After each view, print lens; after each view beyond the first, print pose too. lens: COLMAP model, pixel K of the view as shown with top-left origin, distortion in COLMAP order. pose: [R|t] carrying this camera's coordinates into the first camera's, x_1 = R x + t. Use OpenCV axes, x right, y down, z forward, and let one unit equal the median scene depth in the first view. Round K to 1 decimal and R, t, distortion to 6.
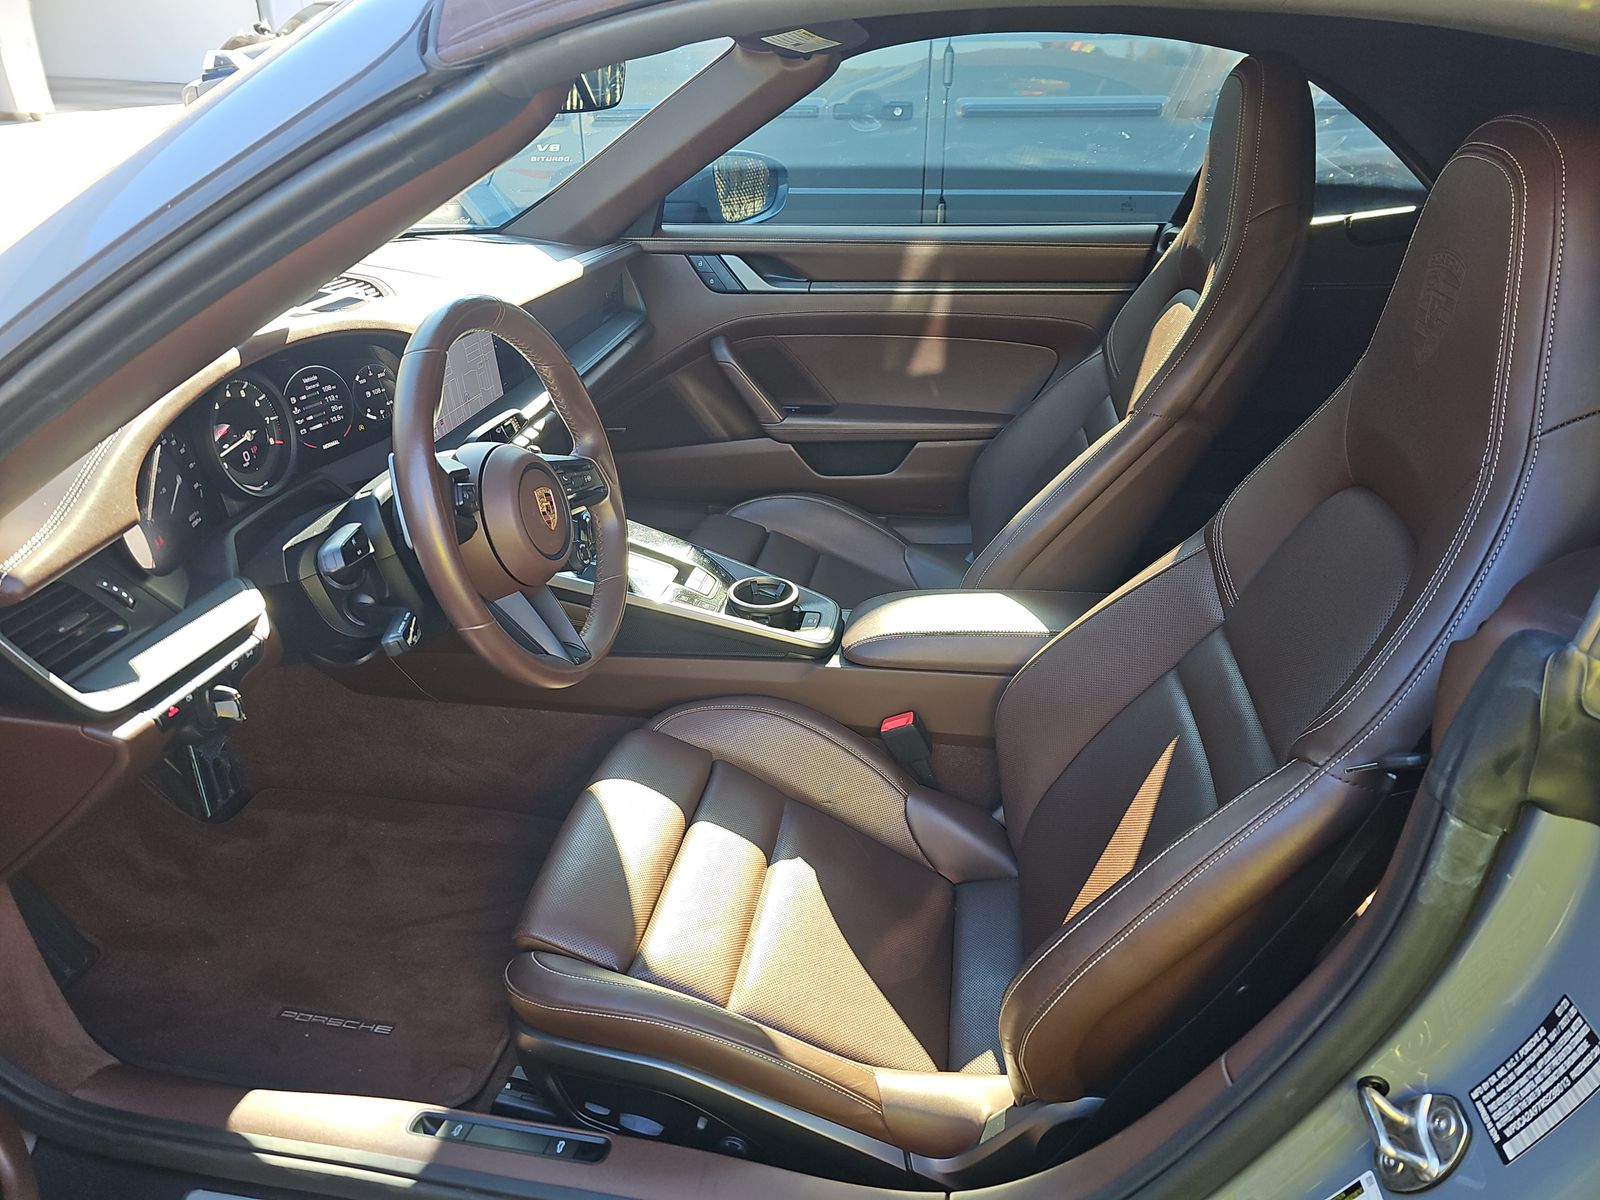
lens RADIAL K [[1090.8, 0, 800.0], [0, 1090.8, 600.0], [0, 0, 1]] dist [0.030949, -0.031816]
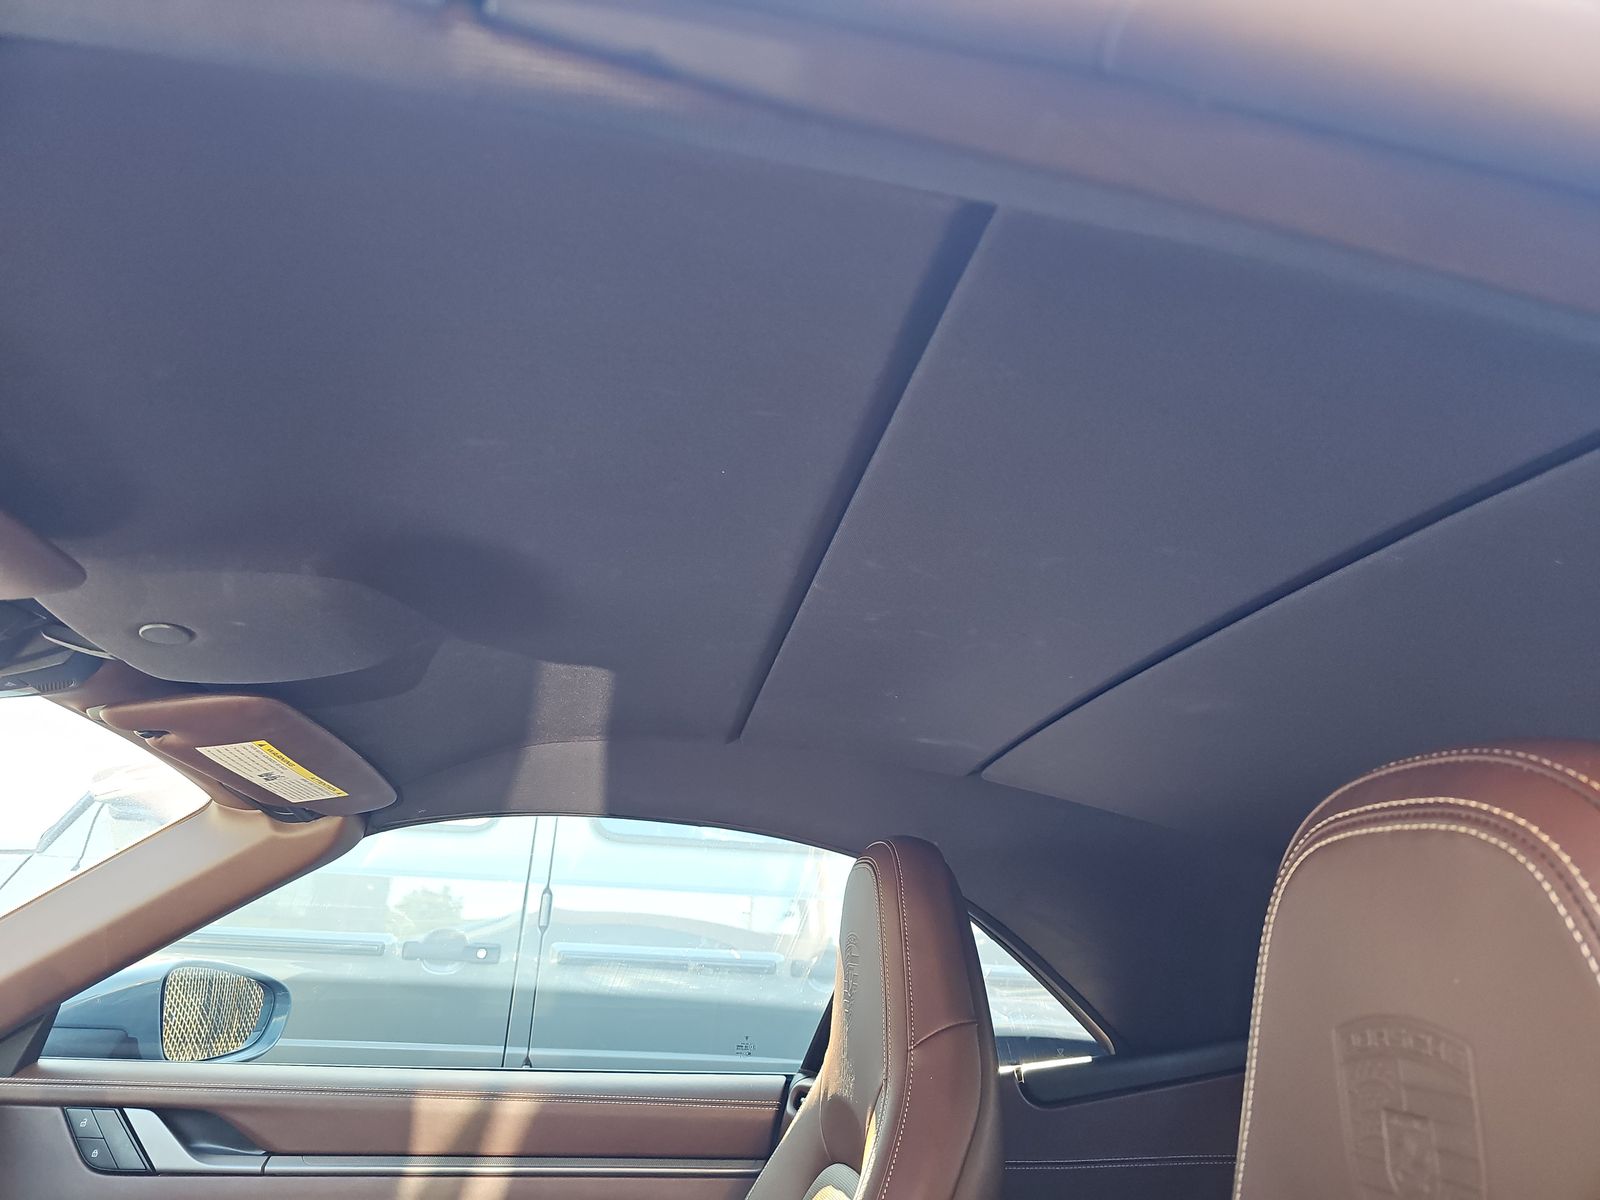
lens RADIAL K [[1090.8, 0, 800.0], [0, 1090.8, 600.0], [0, 0, 1]] dist [0.030949, -0.031816]
pose [[0.949992, 0.147846, 0.275058, 0.092112], [0.085799, 0.723345, -0.685136, -0.071256], [-0.300256, 0.674473, 0.674487, 0.304075]]
